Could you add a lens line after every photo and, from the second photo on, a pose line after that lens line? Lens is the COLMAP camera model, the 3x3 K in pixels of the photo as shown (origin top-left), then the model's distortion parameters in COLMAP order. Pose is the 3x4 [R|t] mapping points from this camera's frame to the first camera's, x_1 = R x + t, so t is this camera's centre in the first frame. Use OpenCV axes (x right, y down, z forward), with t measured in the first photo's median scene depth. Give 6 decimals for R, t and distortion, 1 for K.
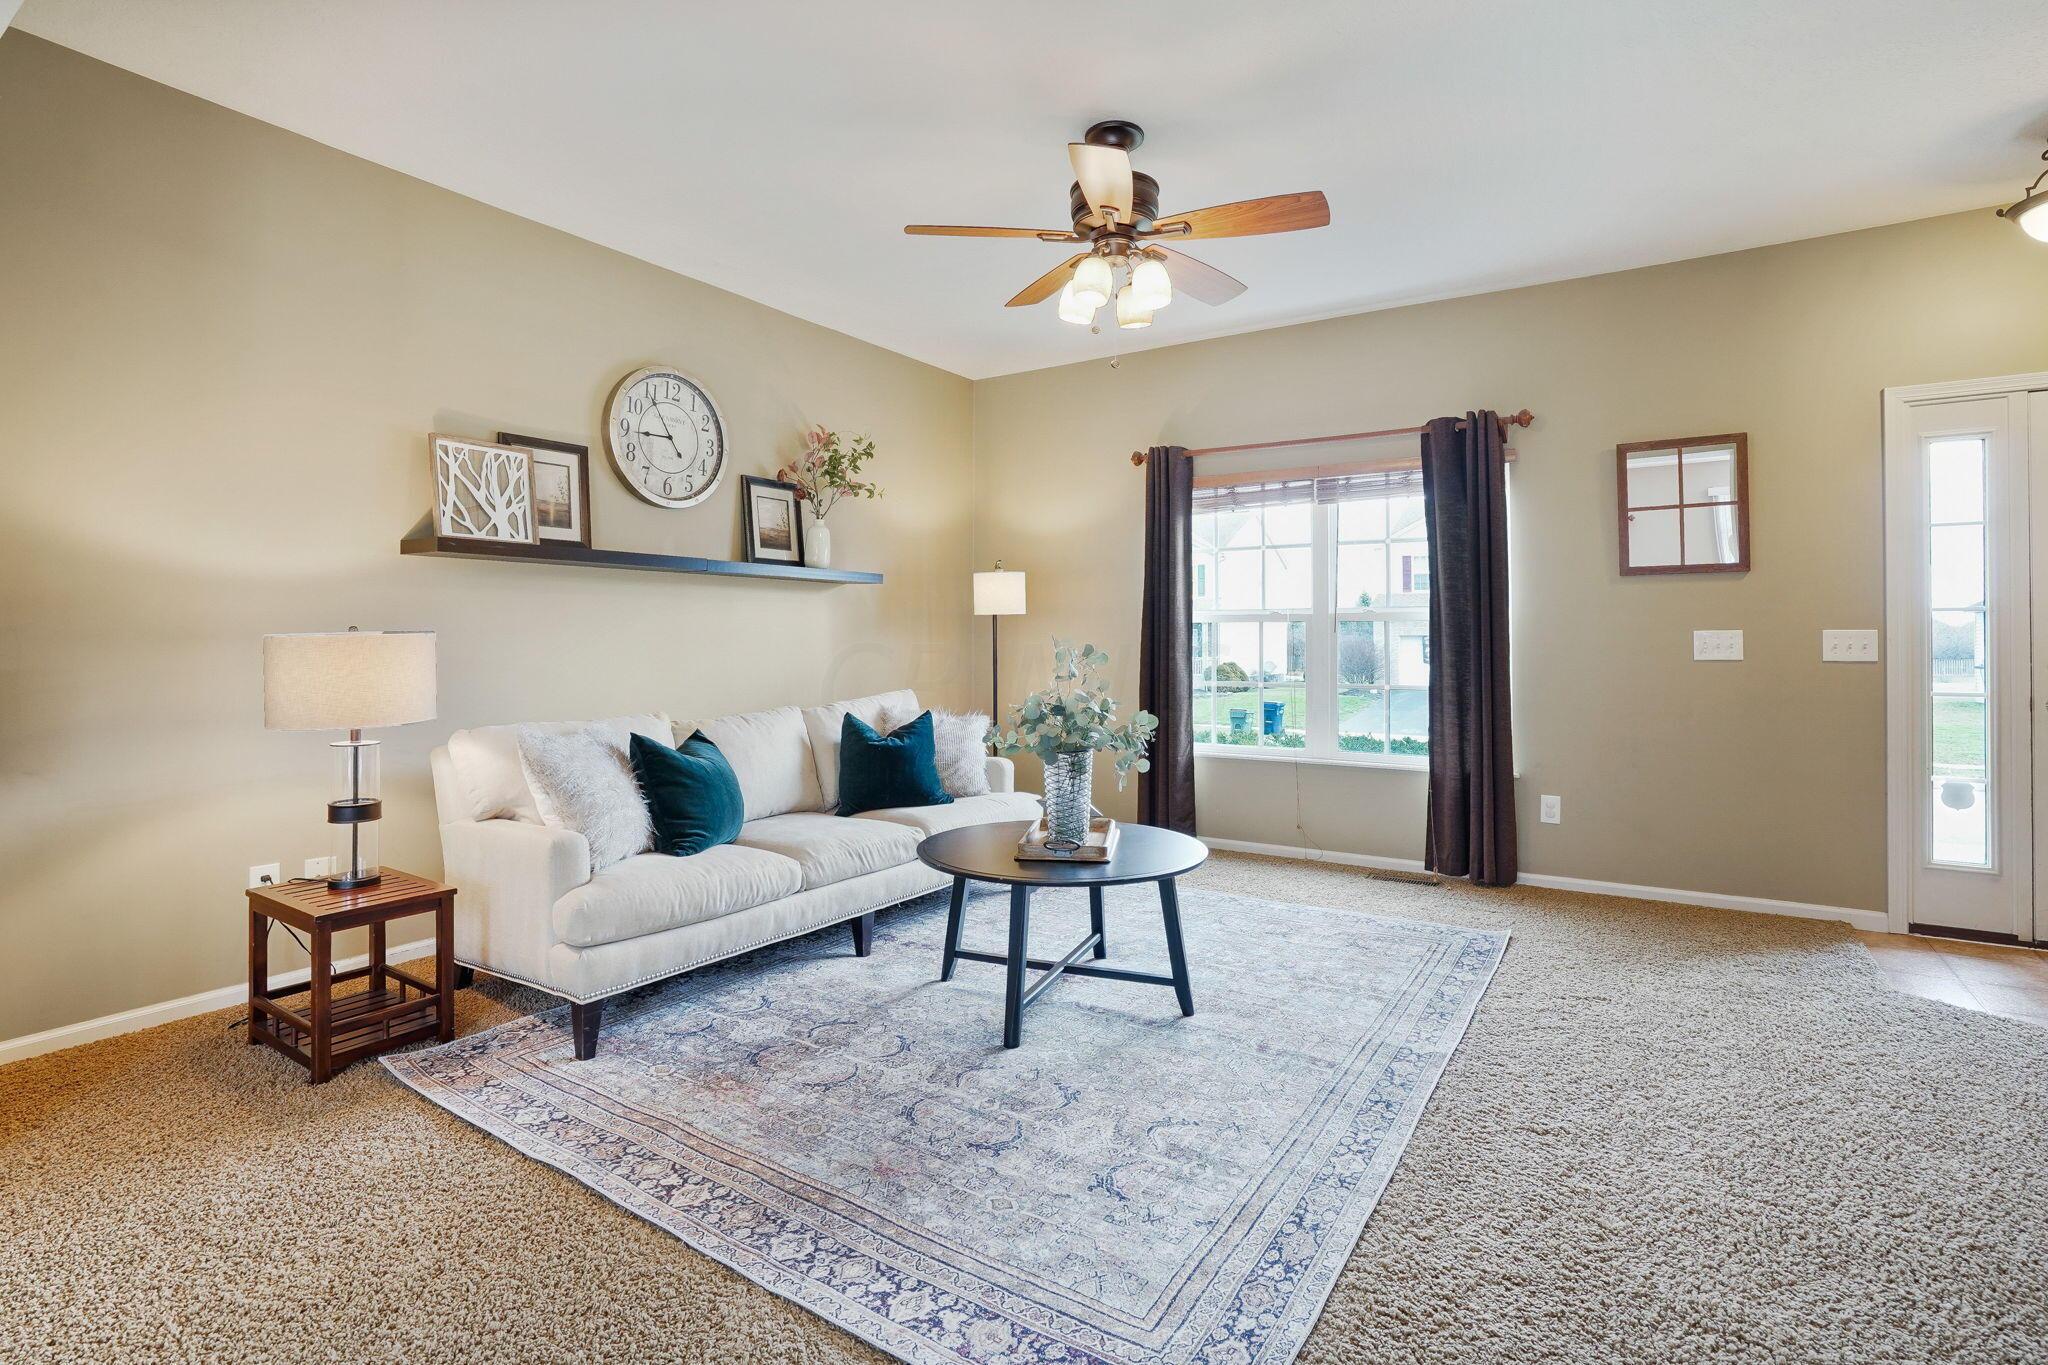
lens RADIAL K [[957.3, 0, 1025.4], [0, 957.3, 644.8], [0, 0, 1]] dist [-0.038051, 0.012599]
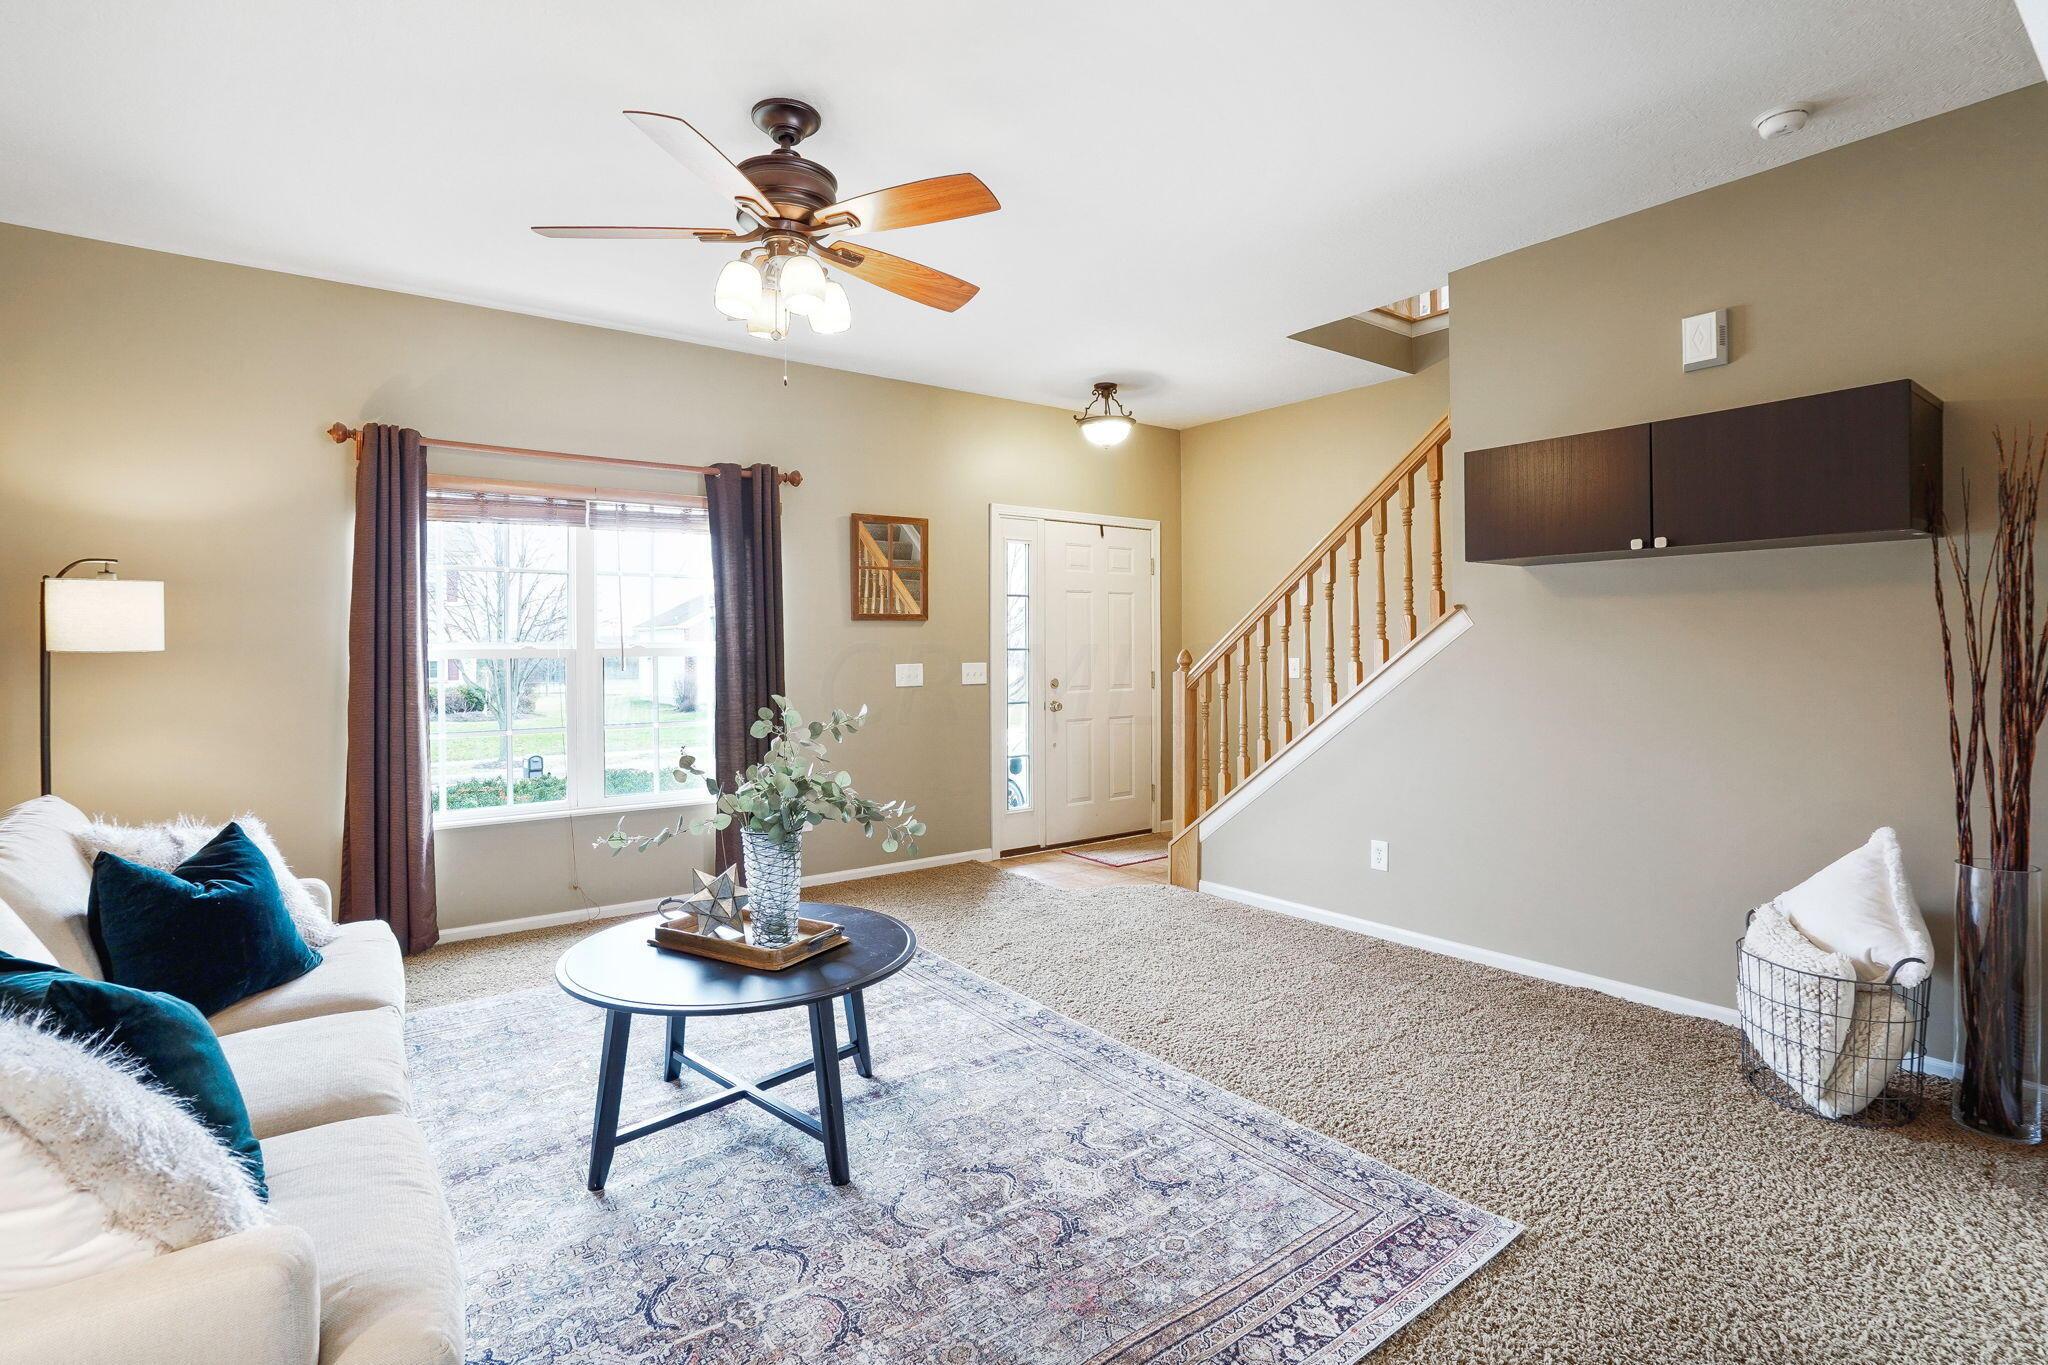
lens RADIAL K [[957.3, 0, 1043.0], [0, 957.3, 664.2], [0, 0, 1]] dist [-0.038051, 0.012599]
pose [[0.355566, -0.017079, 0.934495, -0.675316], [0.016006, 0.999798, 0.012183, -0.041279], [-0.934514, 0.010626, 0.355768, 0.492934]]
